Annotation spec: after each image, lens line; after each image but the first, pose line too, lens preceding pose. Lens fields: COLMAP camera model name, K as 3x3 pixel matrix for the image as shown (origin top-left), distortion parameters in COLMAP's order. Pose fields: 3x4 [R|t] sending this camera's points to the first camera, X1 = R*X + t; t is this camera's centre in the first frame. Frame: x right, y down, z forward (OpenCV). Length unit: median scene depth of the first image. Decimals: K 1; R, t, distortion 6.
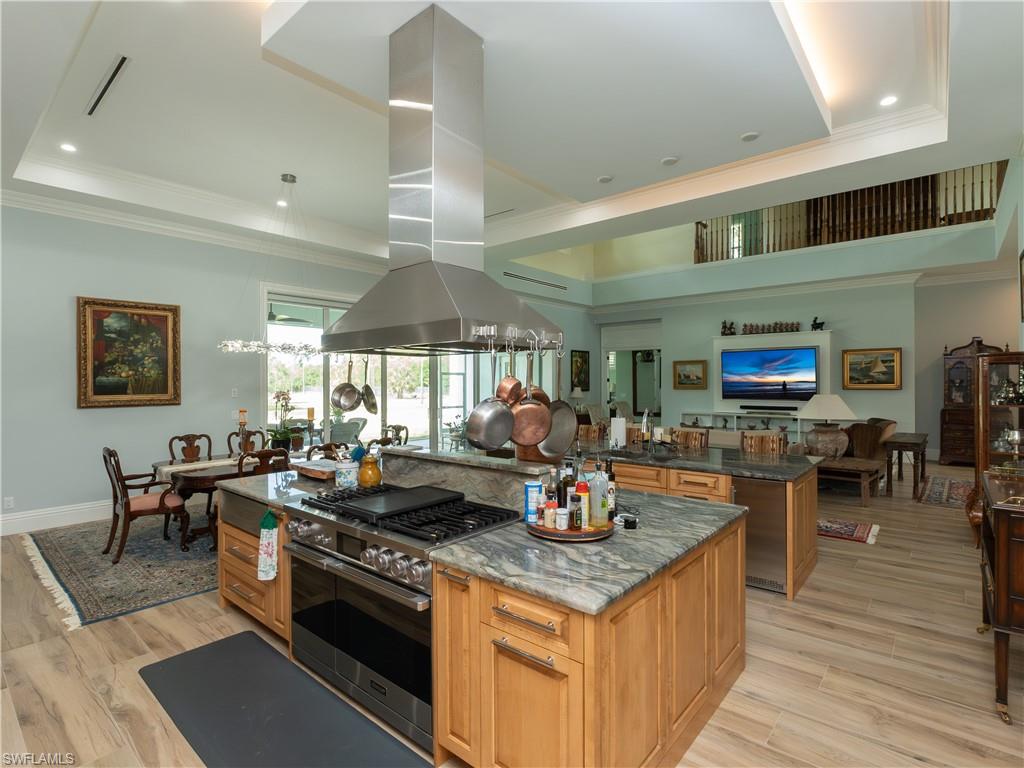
lens RADIAL K [[506.0, 0, 509.3], [0, 506.0, 377.6], [0, 0, 1]] dist [-0.011472, -0.000151]
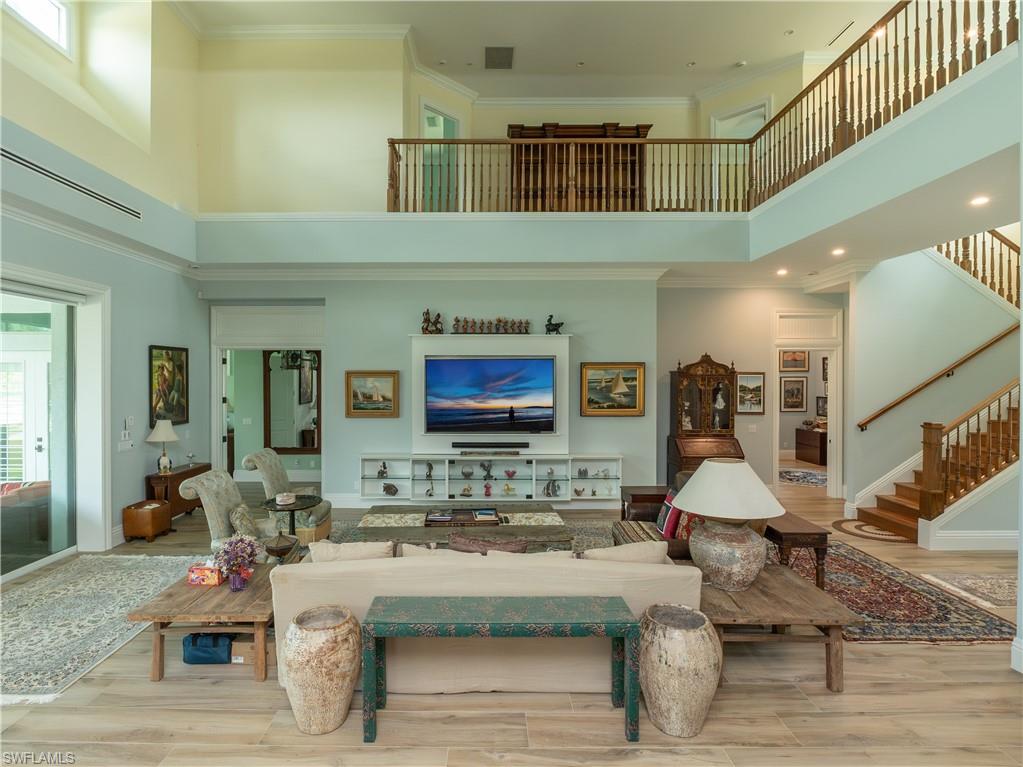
lens RADIAL K [[535.3, 0, 475.9], [0, 535.3, 382.3], [0, 0, 1]] dist [-0.004627, -0.000199]
pose [[0.778259, -0.001036, 0.627942, 0.049009], [-0.009027, 0.999877, 0.012838, -0.032167], [-0.627878, -0.015660, 0.778154, 0.452276]]
